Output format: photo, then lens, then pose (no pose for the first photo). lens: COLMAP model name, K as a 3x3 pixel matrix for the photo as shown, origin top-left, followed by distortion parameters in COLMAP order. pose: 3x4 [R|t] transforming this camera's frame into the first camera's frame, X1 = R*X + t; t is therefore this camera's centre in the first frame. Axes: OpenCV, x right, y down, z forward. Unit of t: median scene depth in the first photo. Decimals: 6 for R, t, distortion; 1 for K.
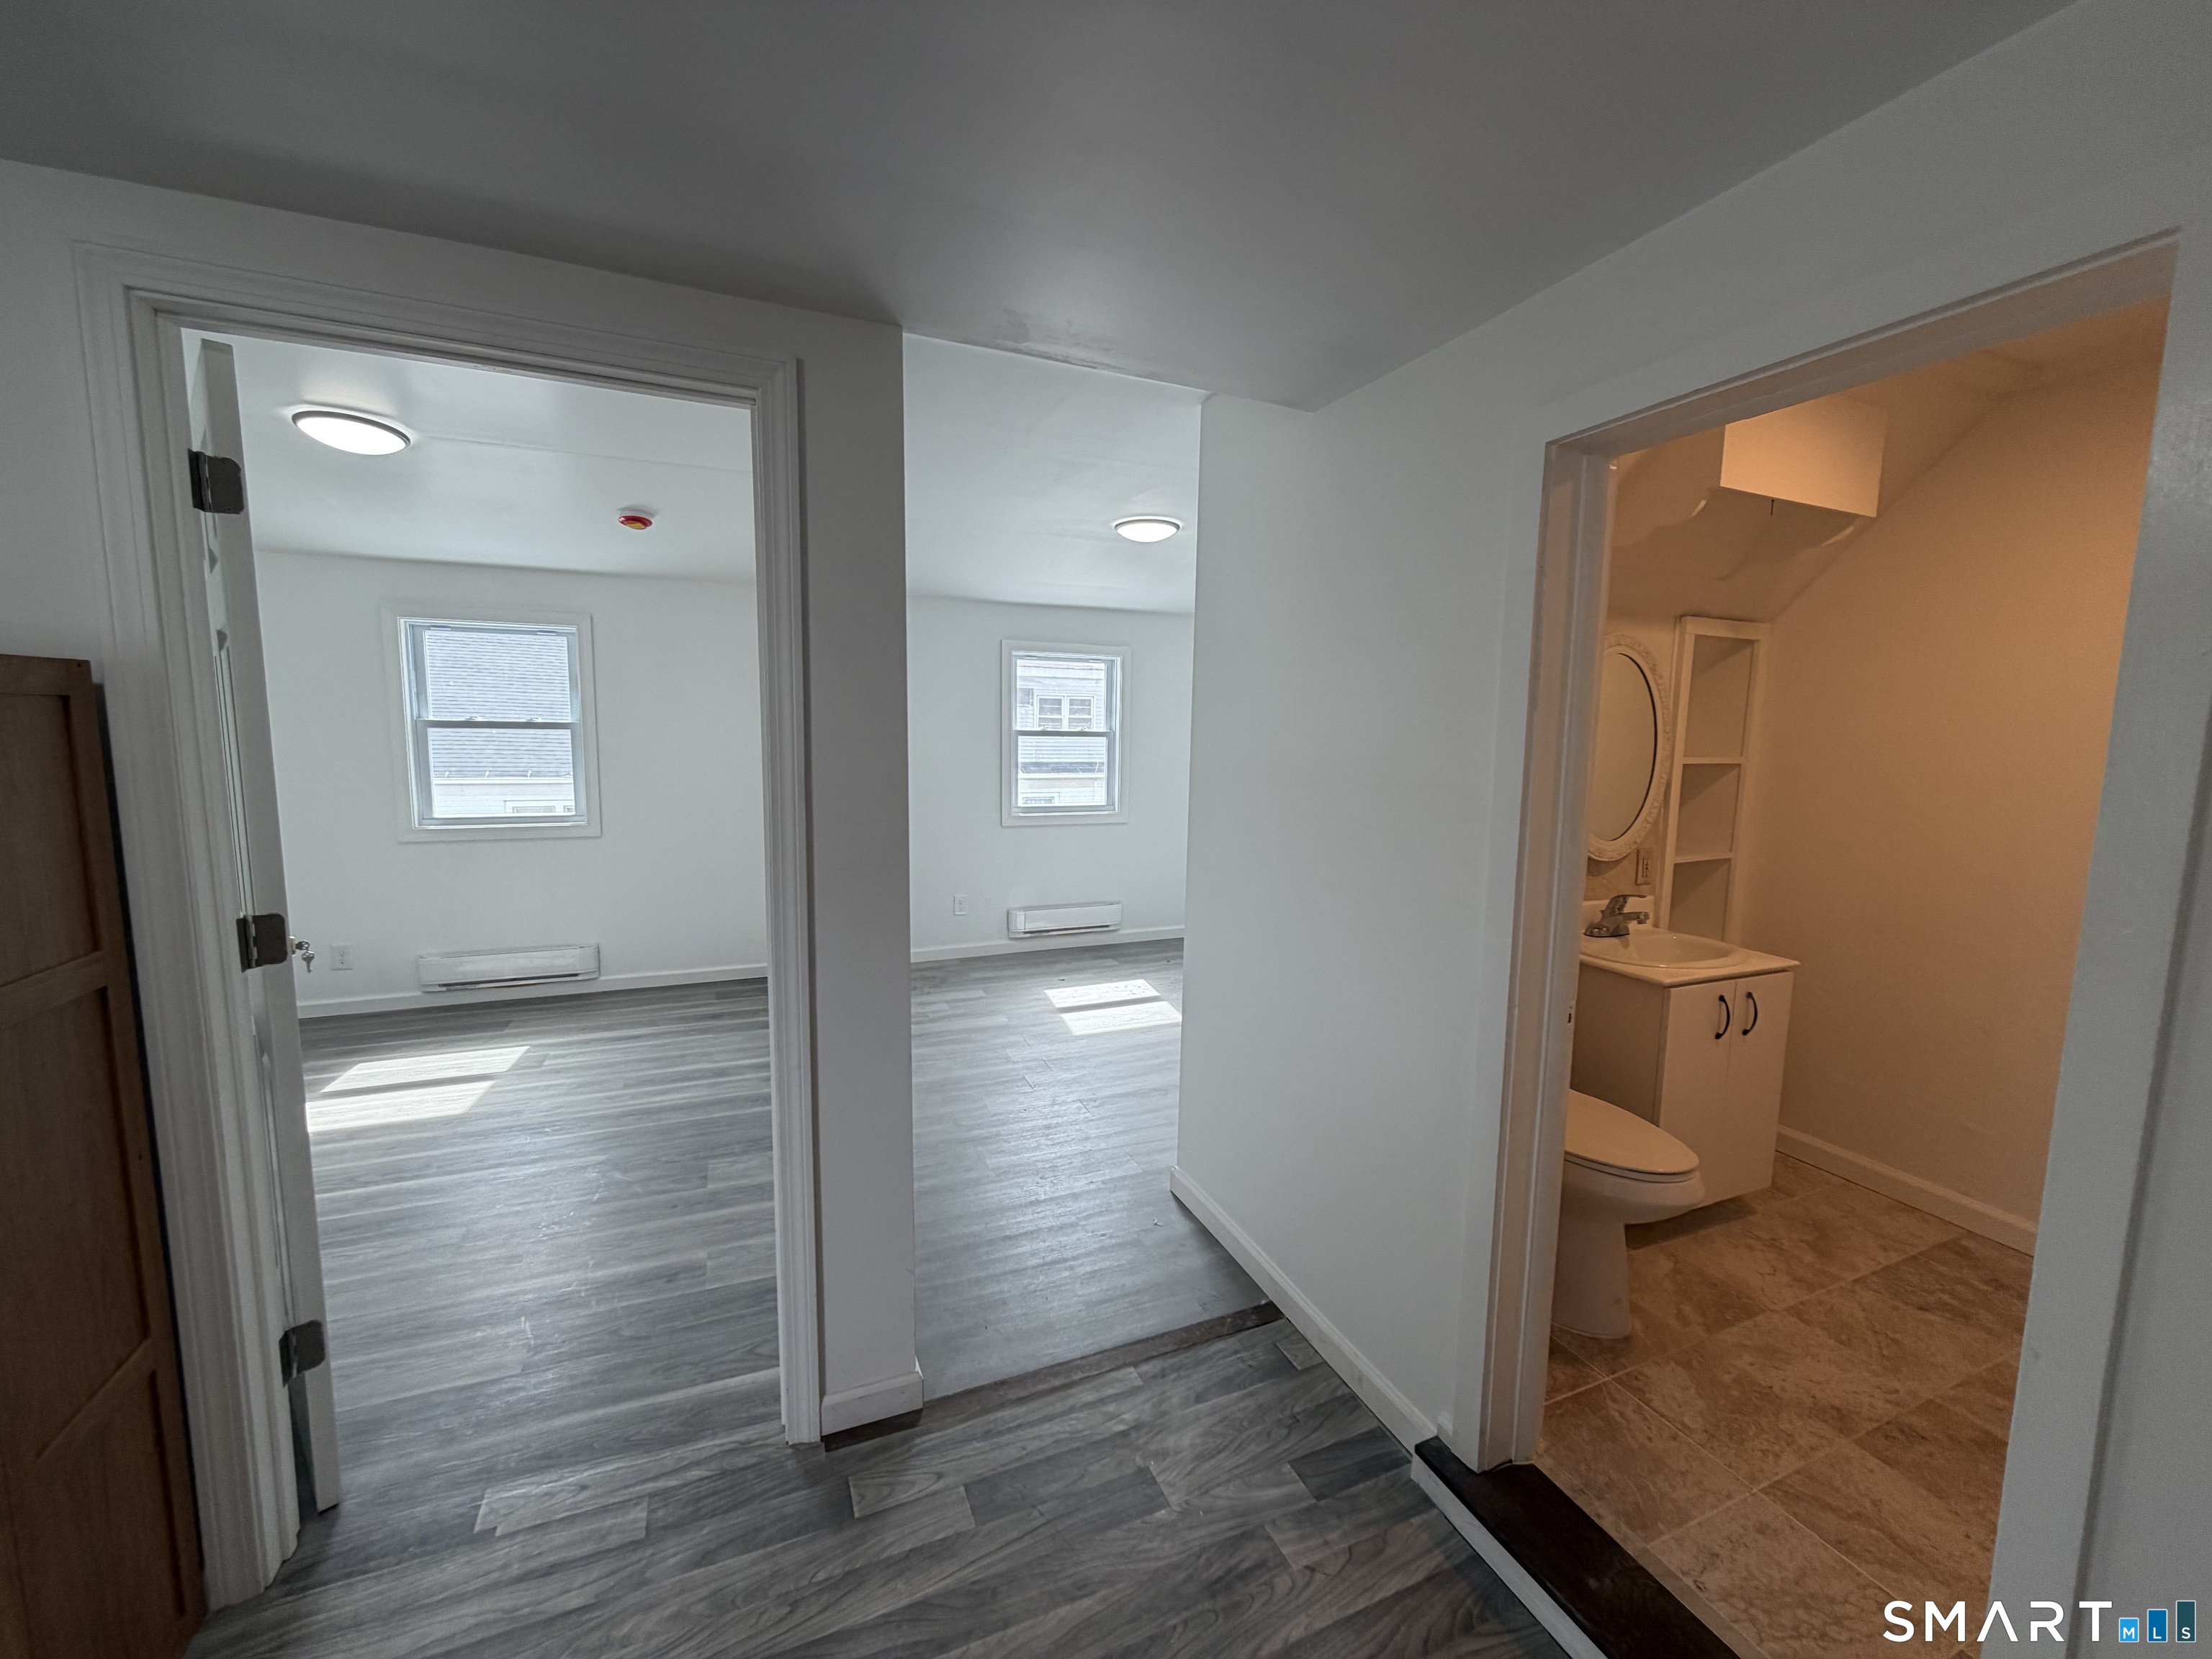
lens RADIAL K [[878.4, 0, 1115.7], [0, 878.4, 828.0], [0, 0, 1]] dist [0.000218, 0.000018]
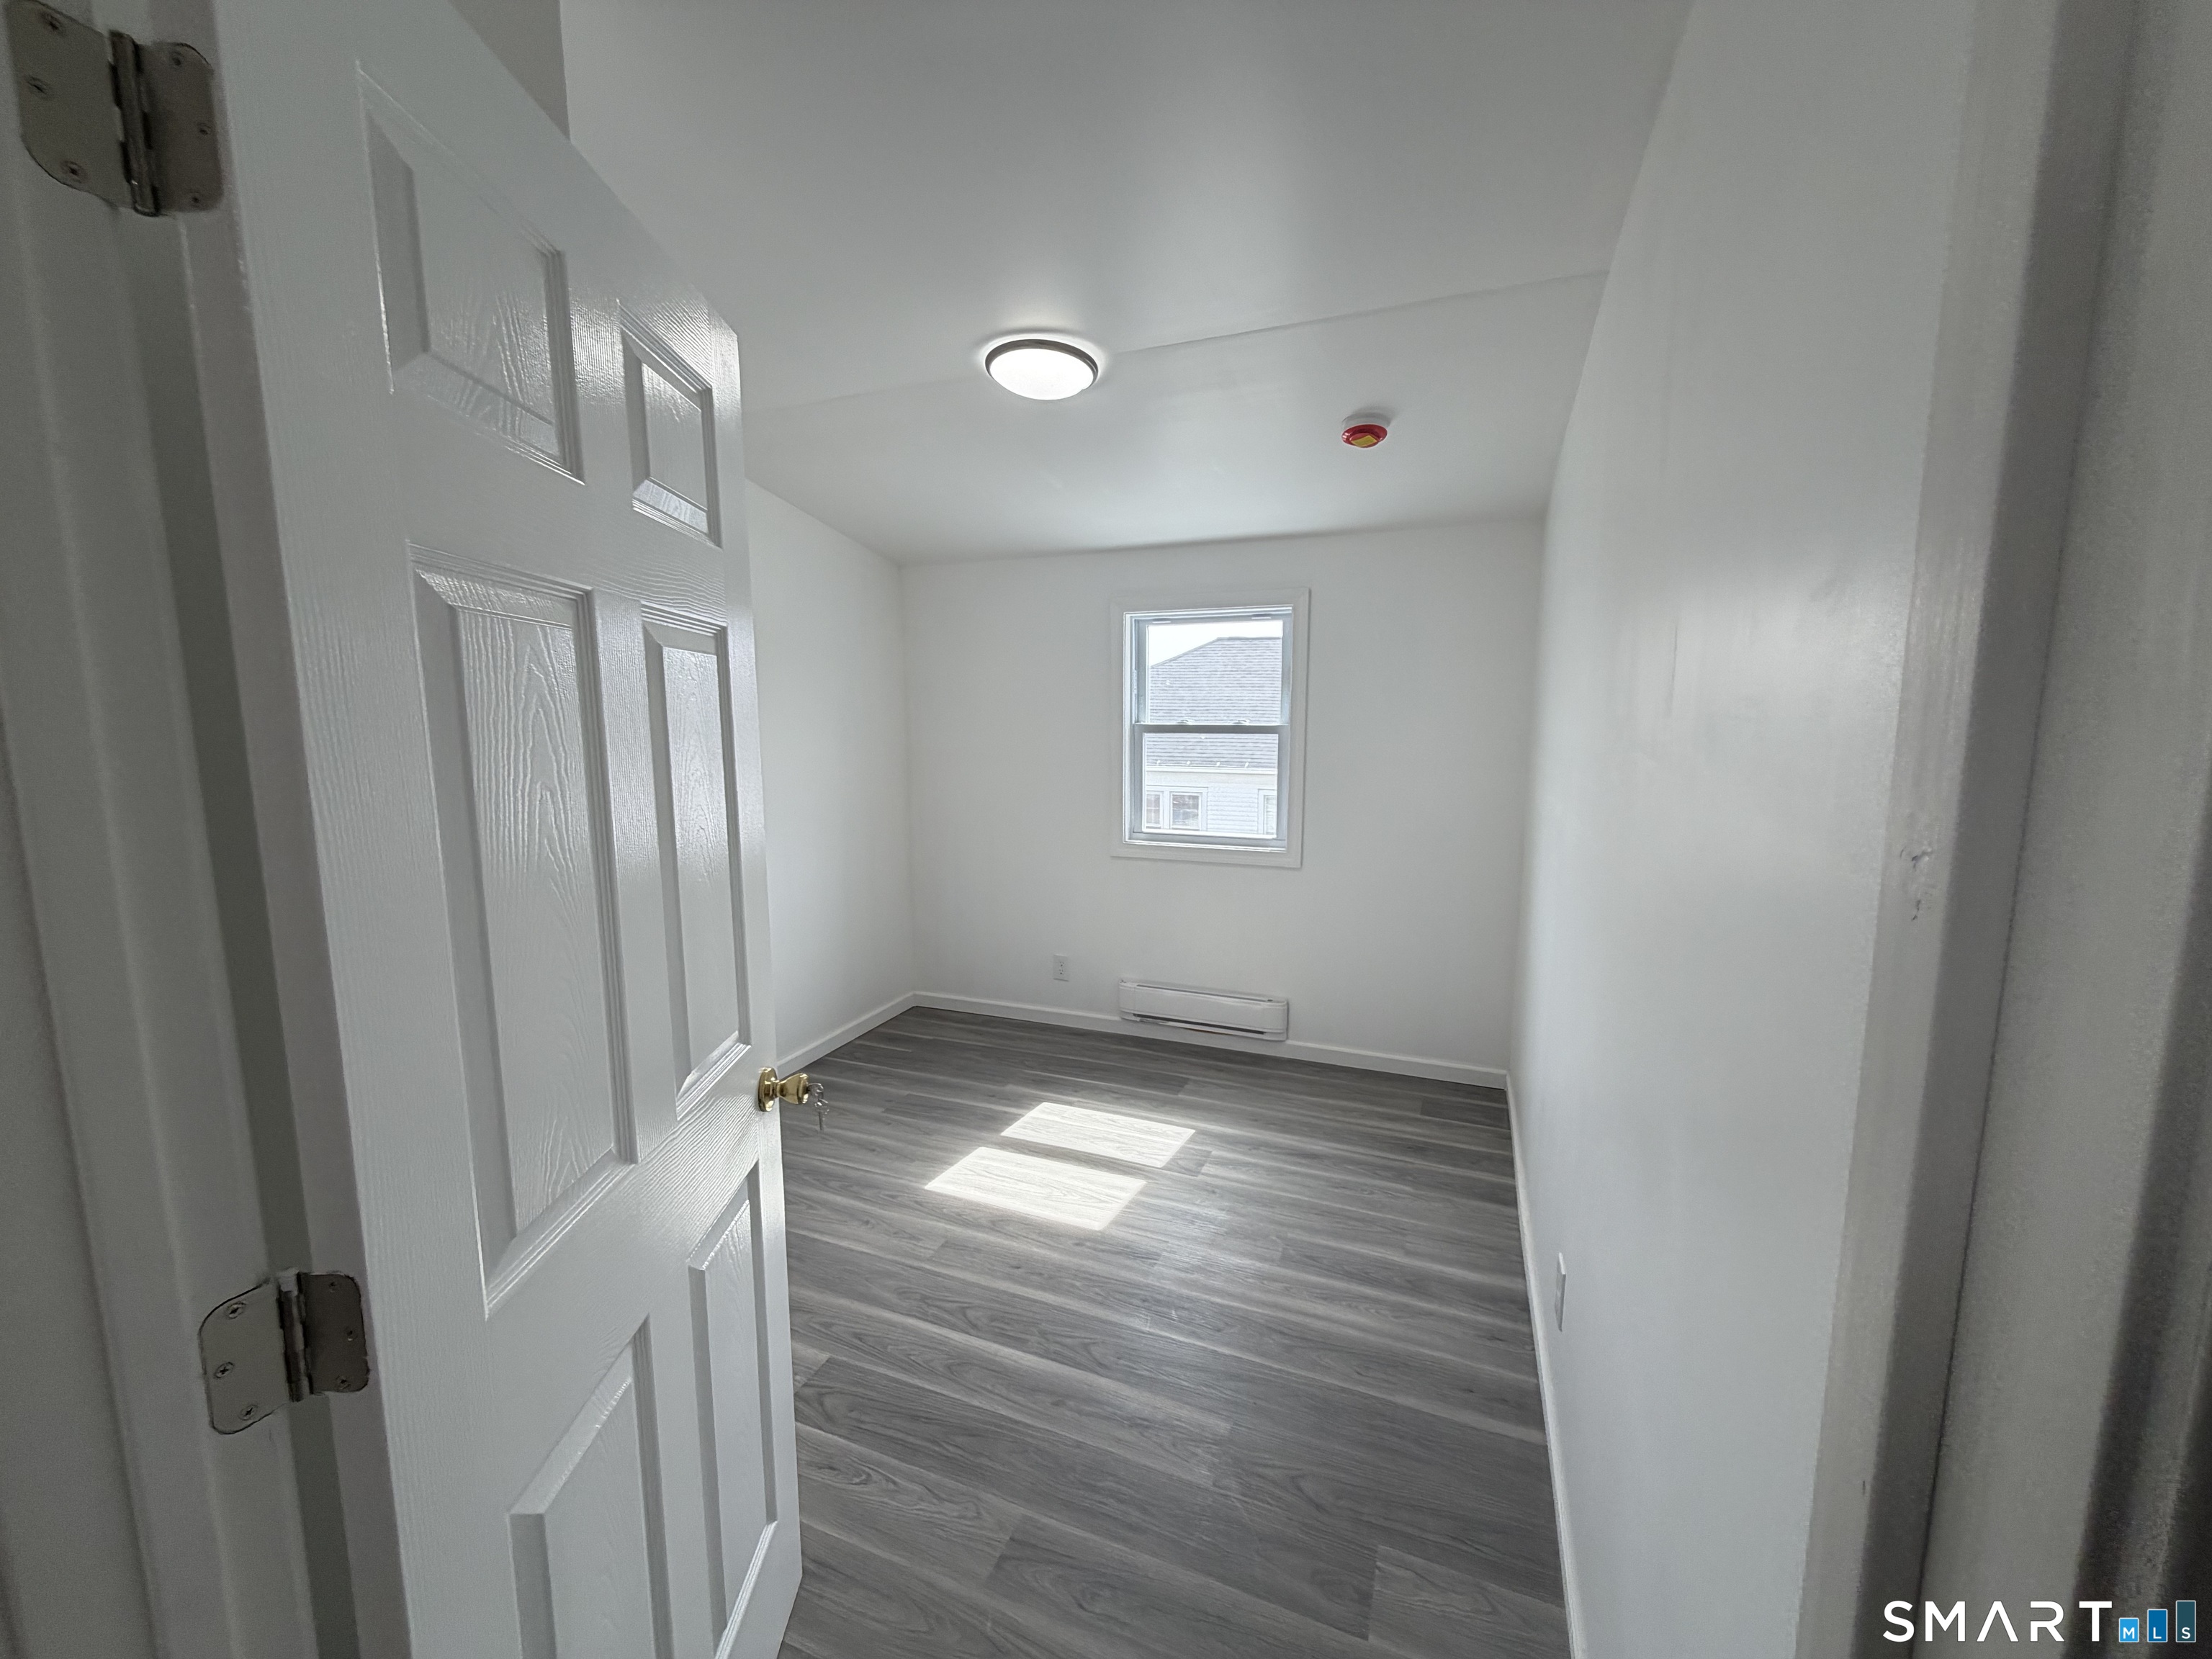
lens RADIAL K [[878.4, 0, 1115.7], [0, 878.4, 828.0], [0, 0, 1]] dist [0.000218, 0.000018]
pose [[0.707852, 0.075323, -0.702333, -0.204514], [-0.068163, 0.996942, 0.038220, -0.063314], [0.703064, 0.020818, 0.710821, 0.434954]]
